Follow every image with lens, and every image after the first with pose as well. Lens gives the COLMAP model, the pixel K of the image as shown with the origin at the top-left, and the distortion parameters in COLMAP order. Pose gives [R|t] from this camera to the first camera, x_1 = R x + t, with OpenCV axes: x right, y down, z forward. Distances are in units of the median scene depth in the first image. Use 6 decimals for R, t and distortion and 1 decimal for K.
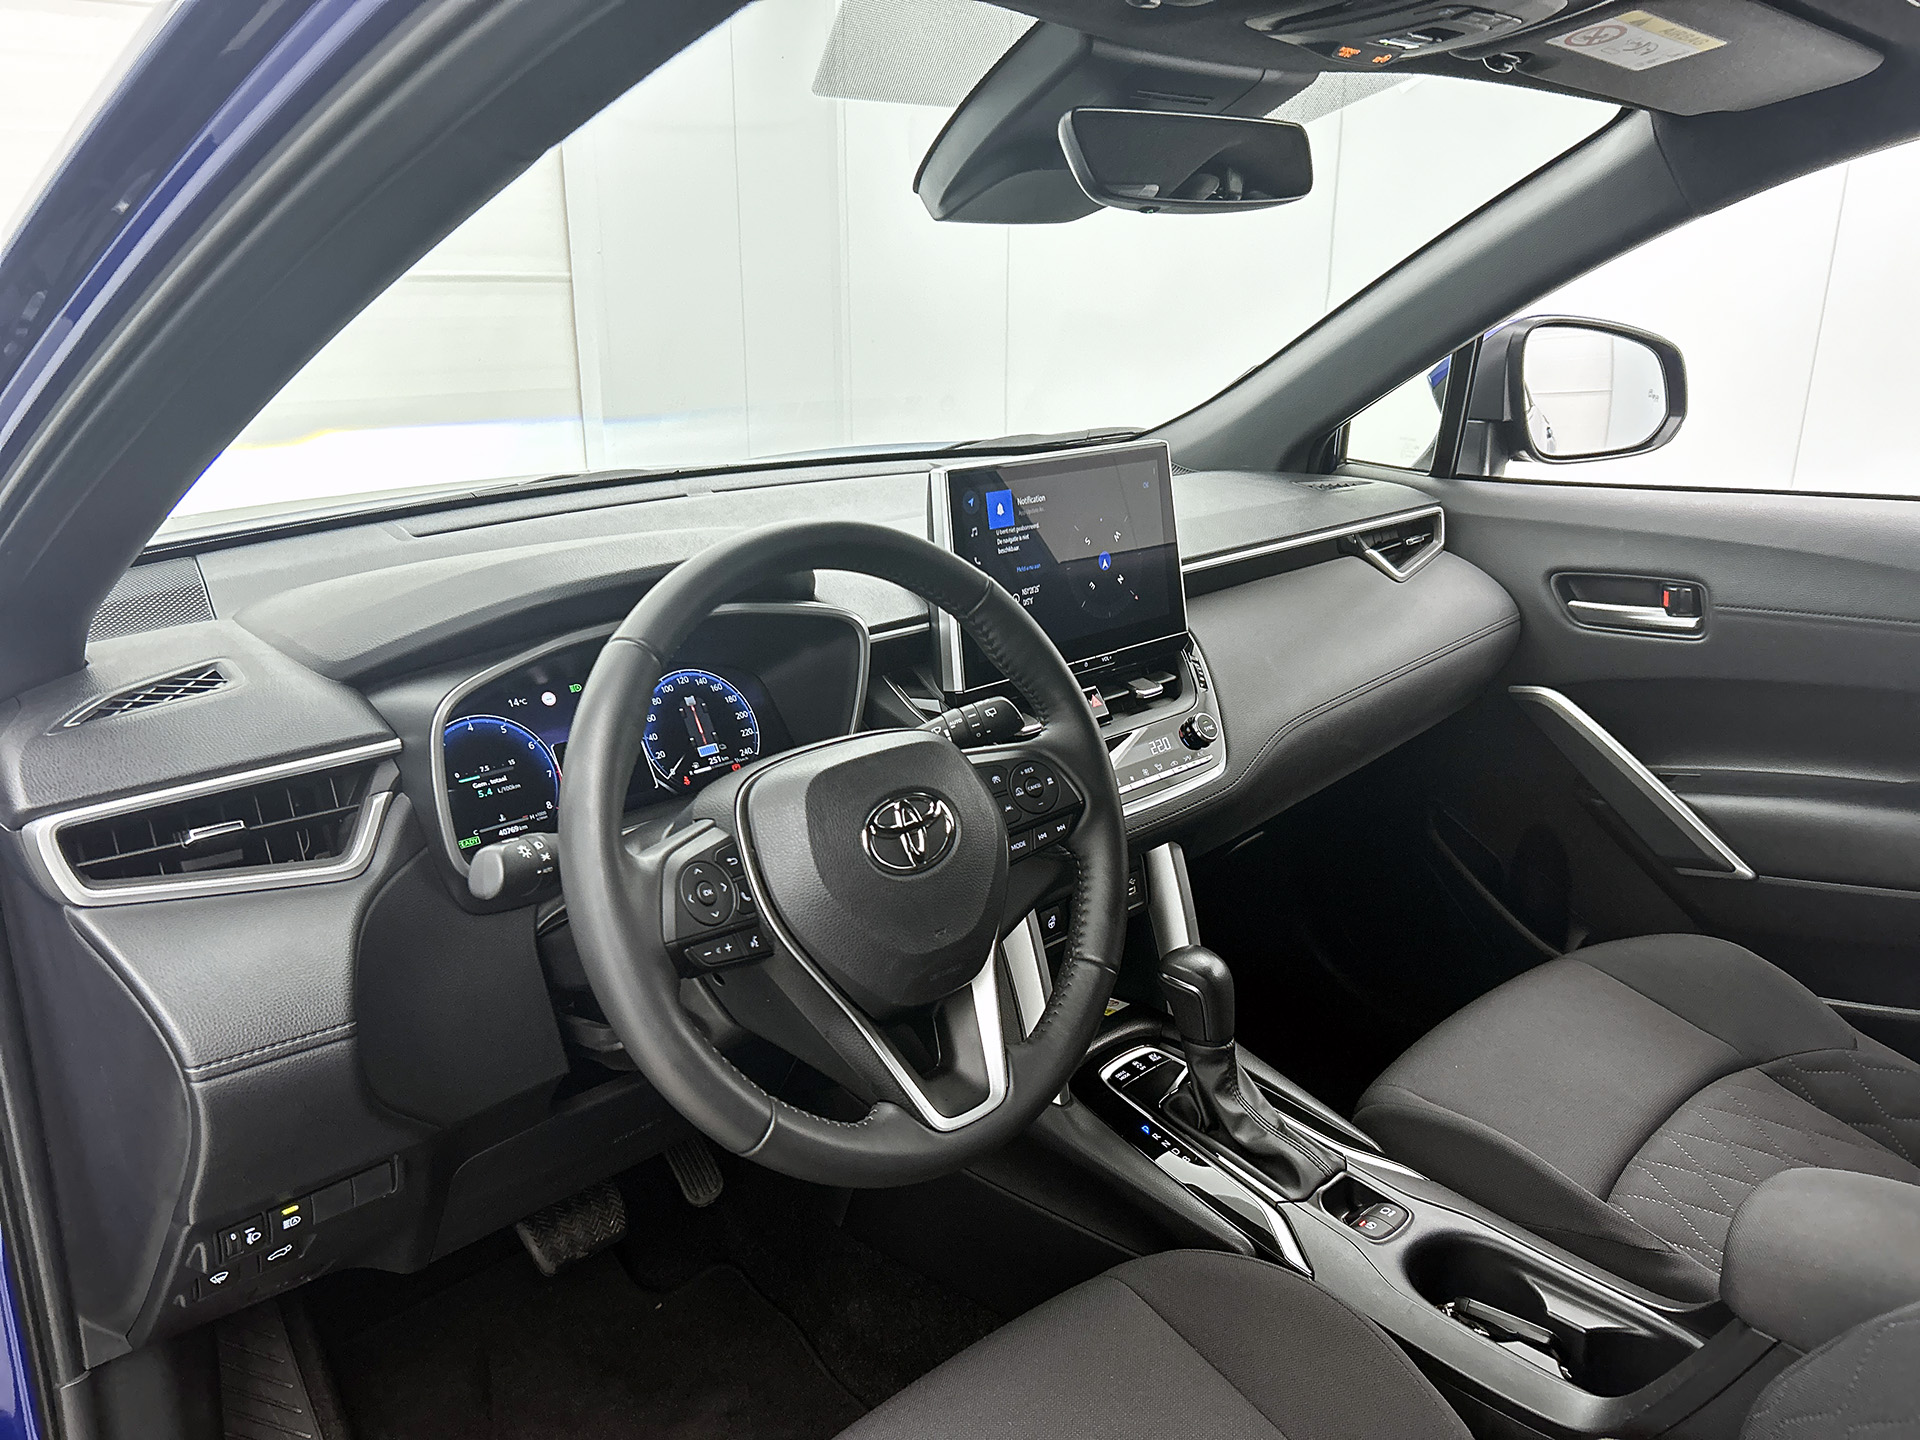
lens RADIAL K [[1458.5, 0, 945.4], [0, 1458.5, 716.6], [0, 0, 1]] dist [0.010111, -0.013519]
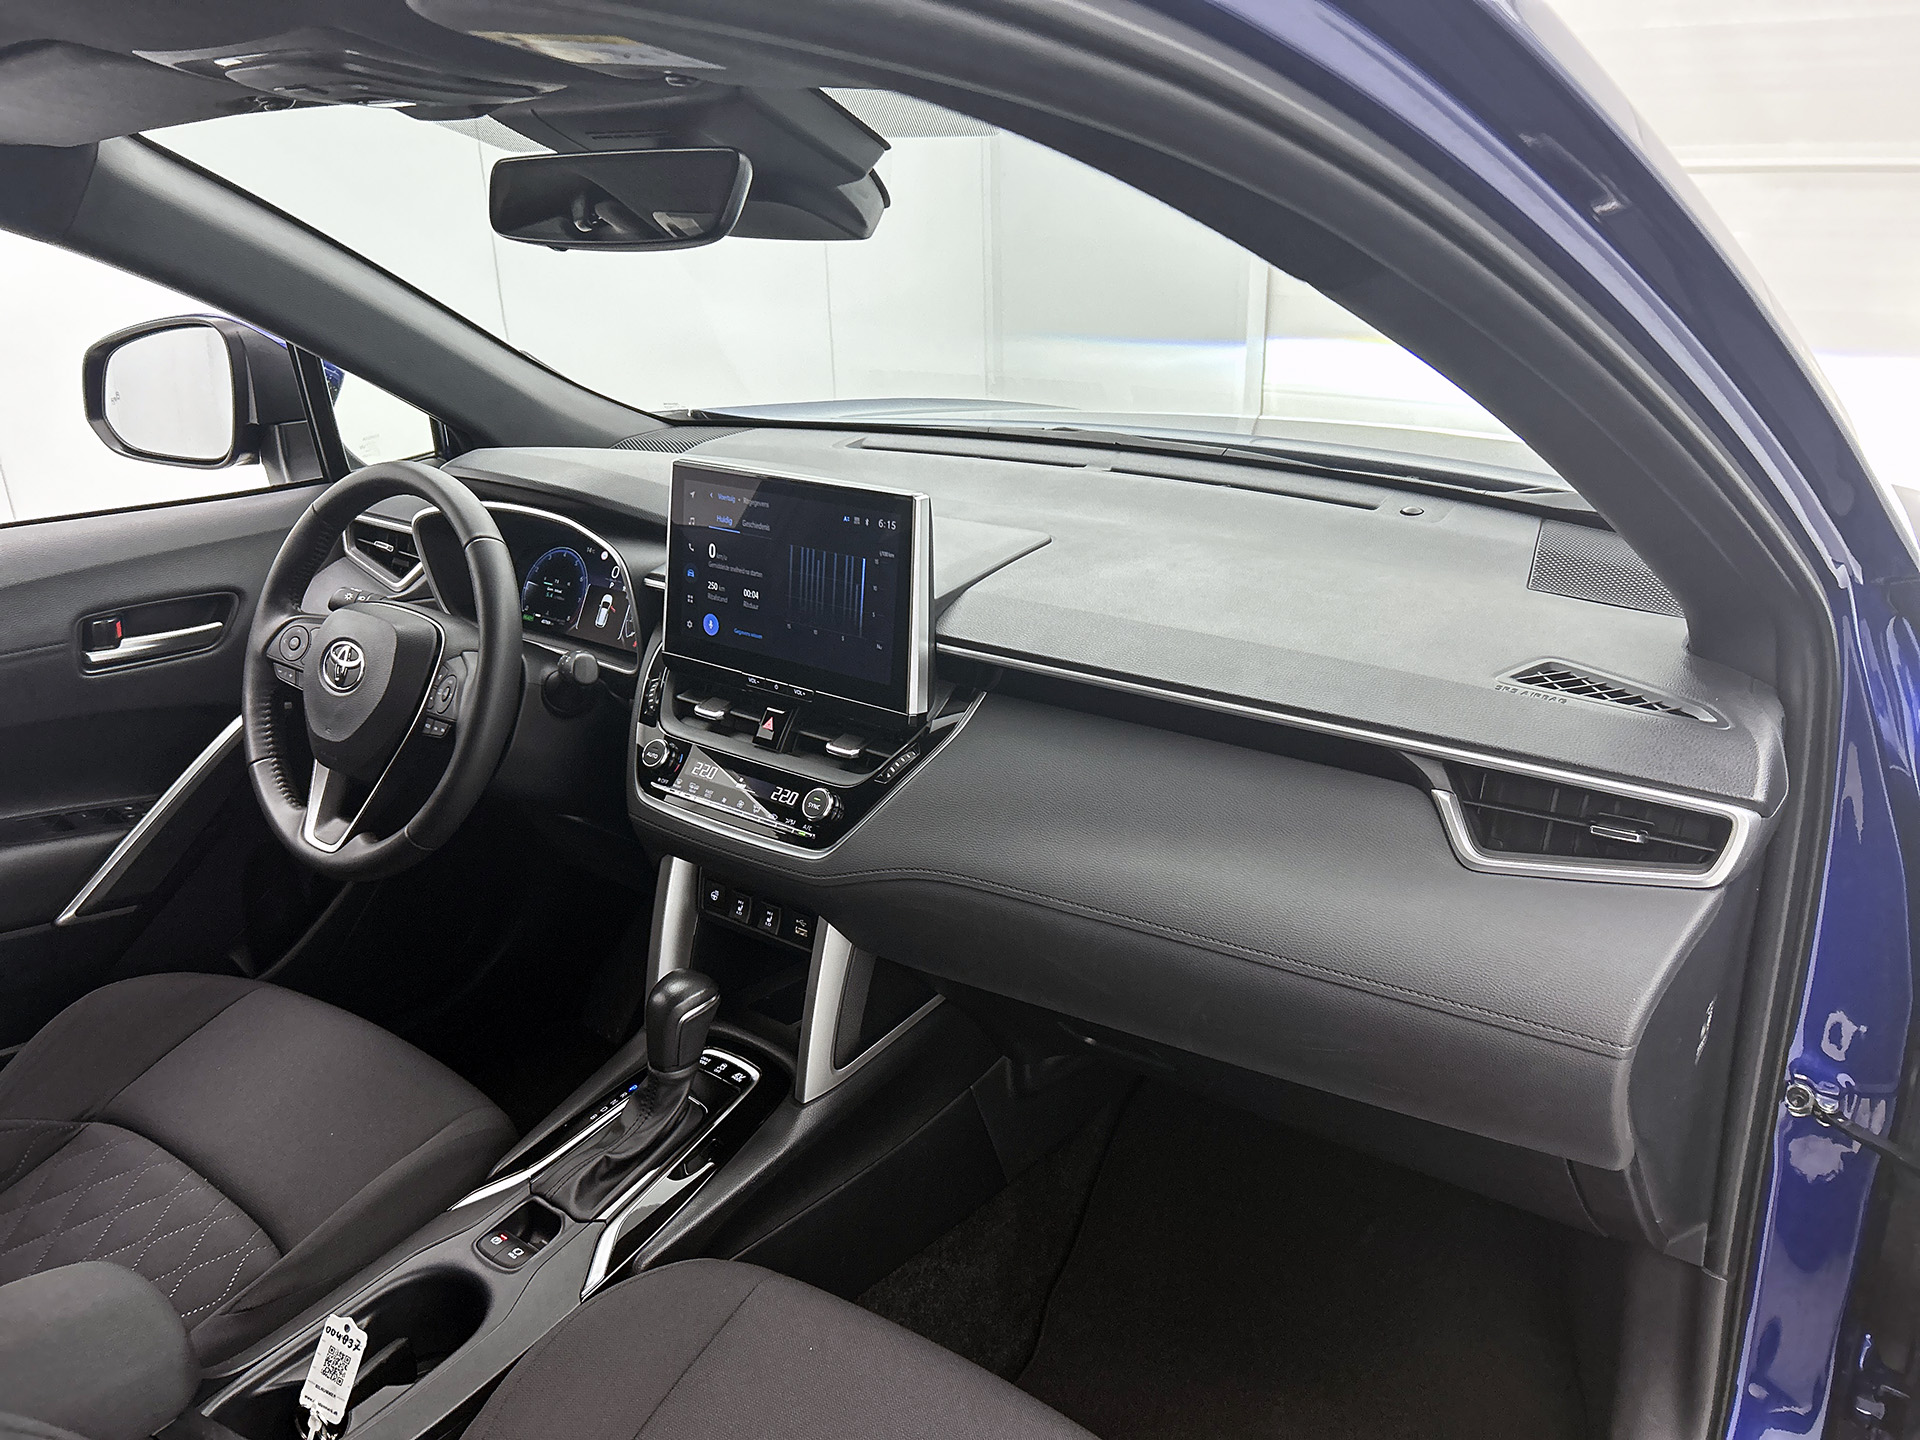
lens RADIAL K [[1458.5, 0, 961.4], [0, 1458.5, 704.2], [0, 0, 1]] dist [0.010111, -0.013519]
pose [[0.145969, 0.347449, -0.926268, 1.036288], [-0.261880, 0.916466, 0.302504, -0.357710], [0.953998, 0.198415, 0.224765, 0.889919]]
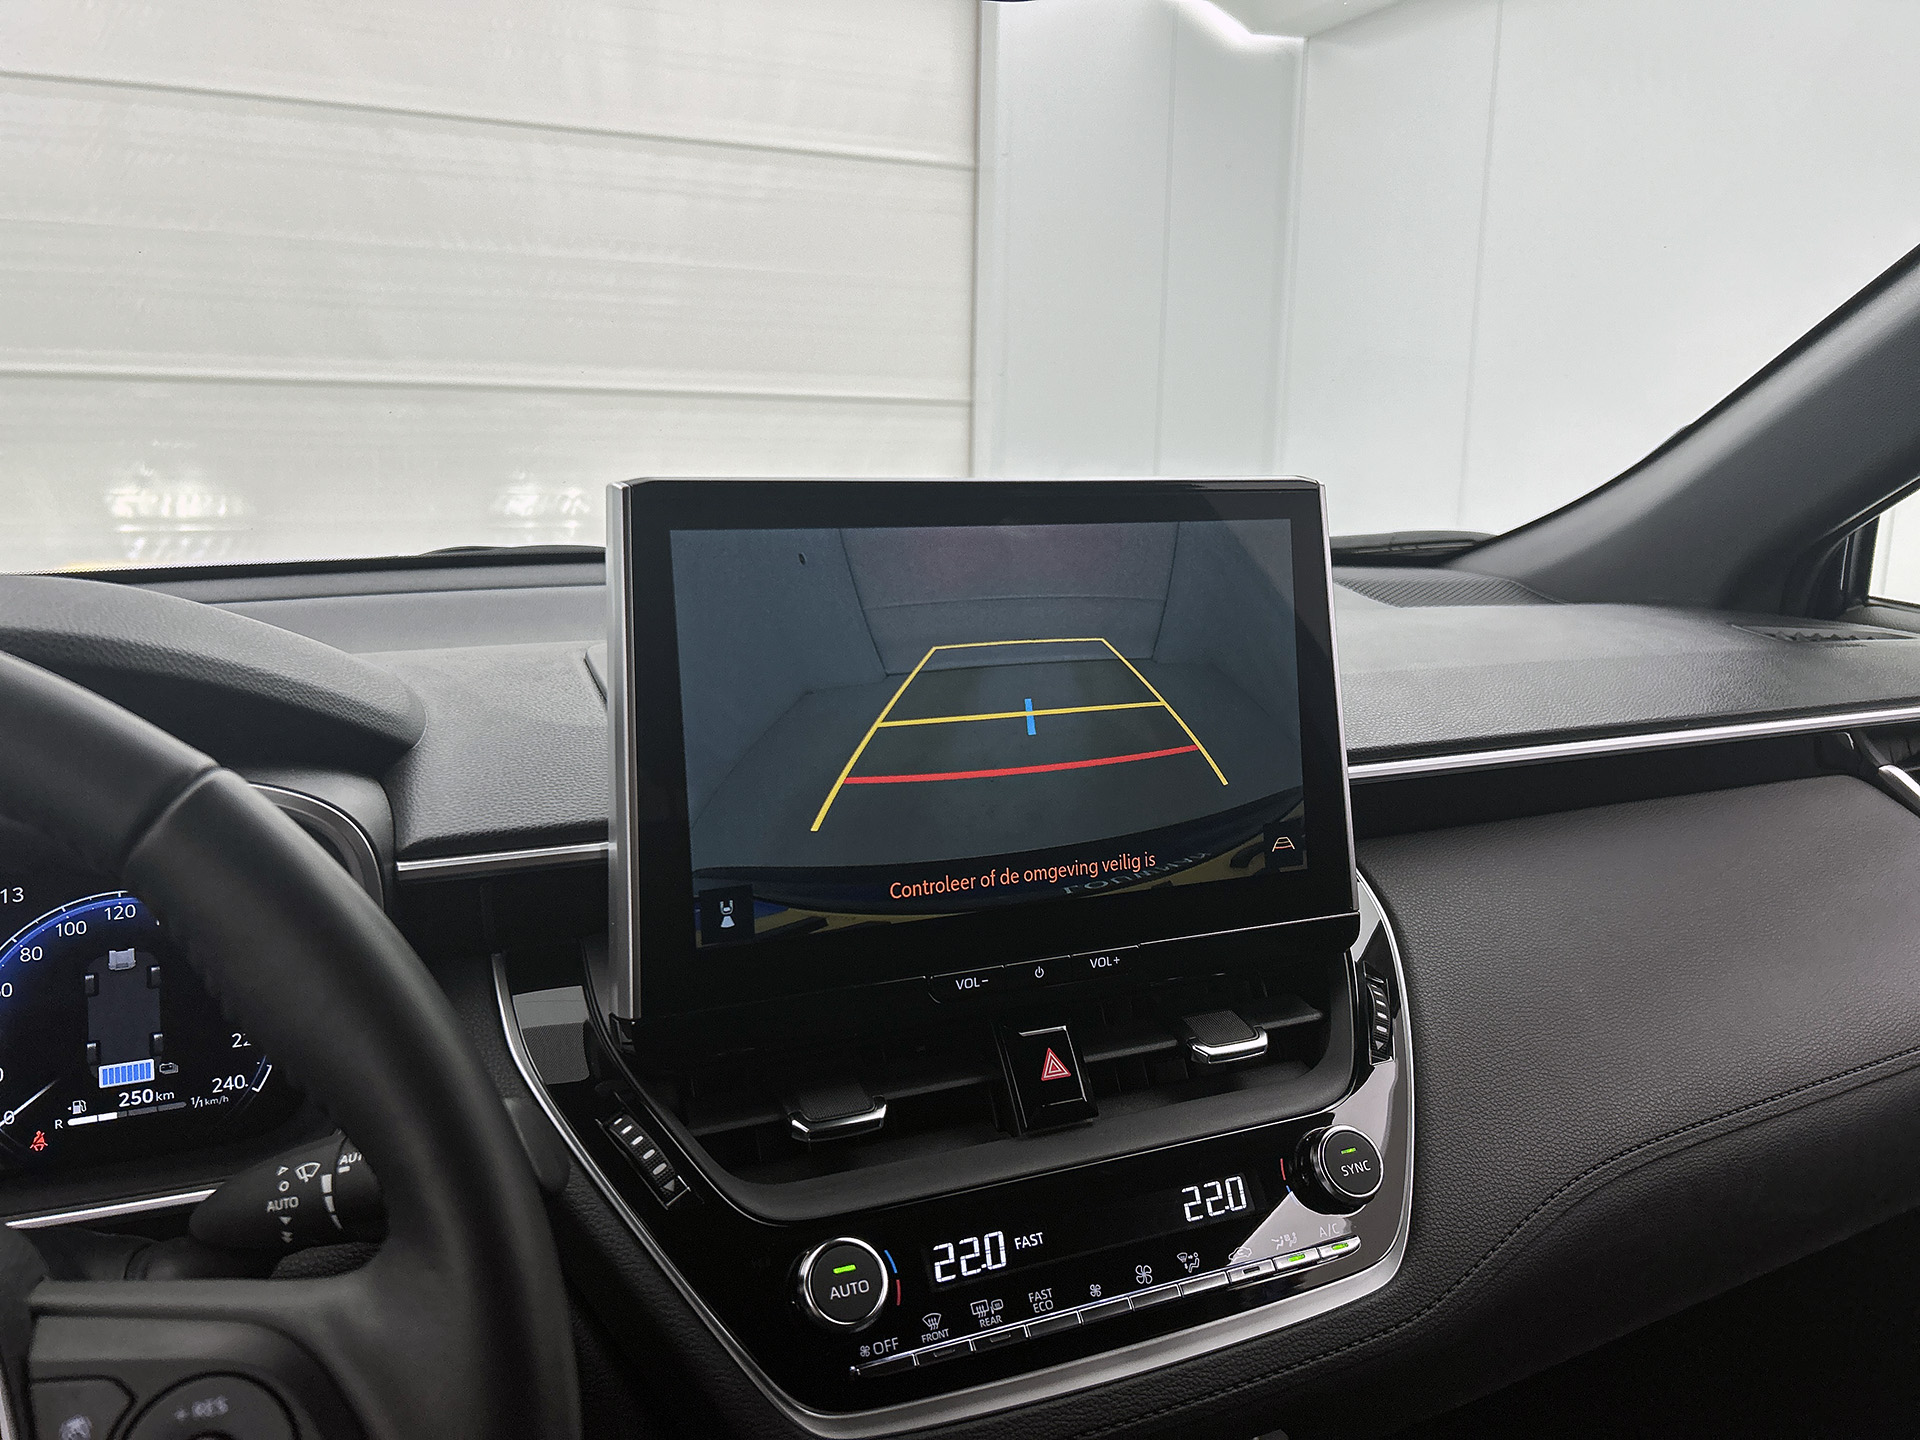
lens RADIAL K [[1458.5, 0, 958.1], [0, 1458.5, 705.2], [0, 0, 1]] dist [0.010111, -0.013519]
pose [[0.941704, 0.072807, -0.328471, 0.205270], [-0.110636, 0.989021, -0.097964, -0.068600], [0.317732, 0.128594, 0.939420, 0.578696]]
